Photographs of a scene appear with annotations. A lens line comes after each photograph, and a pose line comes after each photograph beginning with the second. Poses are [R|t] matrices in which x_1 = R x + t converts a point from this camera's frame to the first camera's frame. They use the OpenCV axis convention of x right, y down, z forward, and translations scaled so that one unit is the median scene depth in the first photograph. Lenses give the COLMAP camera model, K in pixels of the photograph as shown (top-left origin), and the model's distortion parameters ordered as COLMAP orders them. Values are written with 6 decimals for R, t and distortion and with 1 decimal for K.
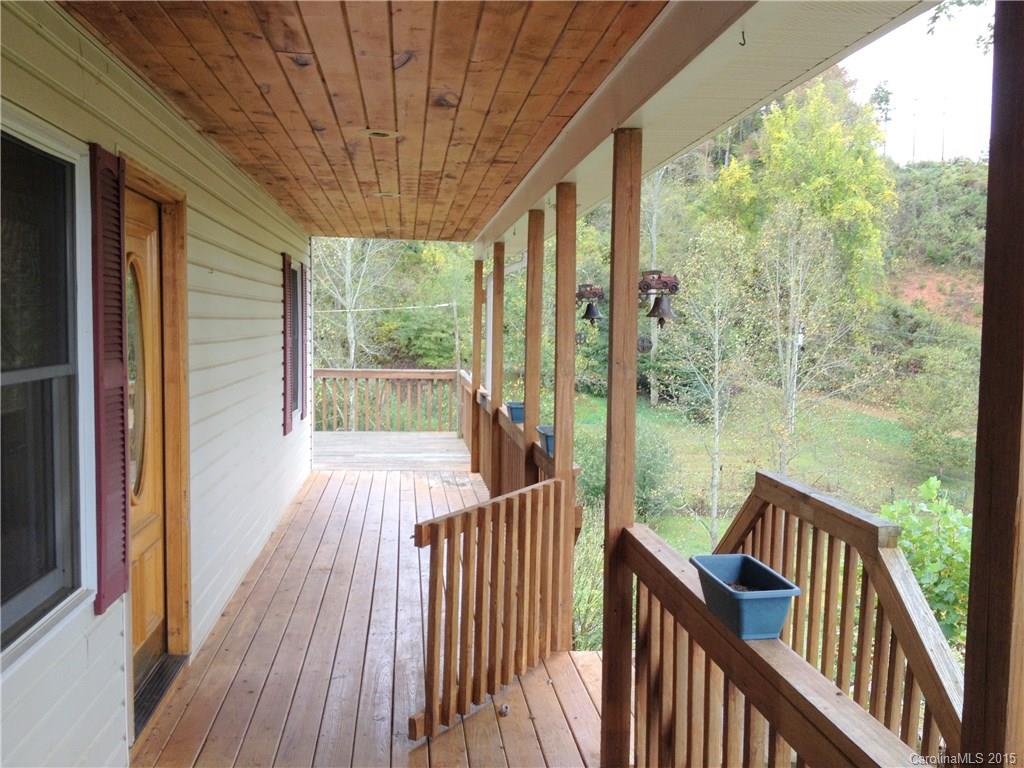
lens RADIAL K [[978.0, 0, 512.0], [0, 978.0, 384.0], [0, 0, 1]] dist [0.186609, -0.468282]
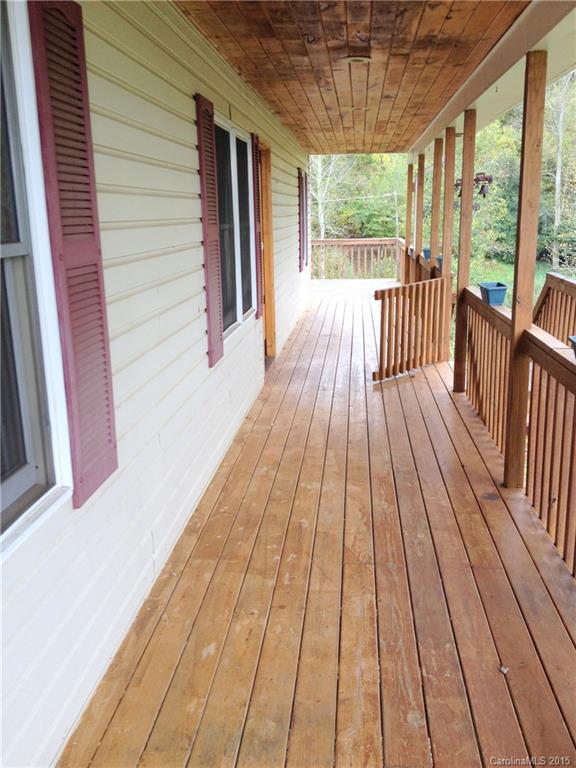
lens RADIAL K [[733.5, 0, 291.3], [0, 733.5, 386.7], [0, 0, 1]] dist [0.186609, -0.468282]
pose [[0.980323, 0.013996, -0.196905, 0.032919], [0.019602, 0.985651, 0.167654, 0.040806], [0.196426, -0.168214, 0.965982, -0.460080]]
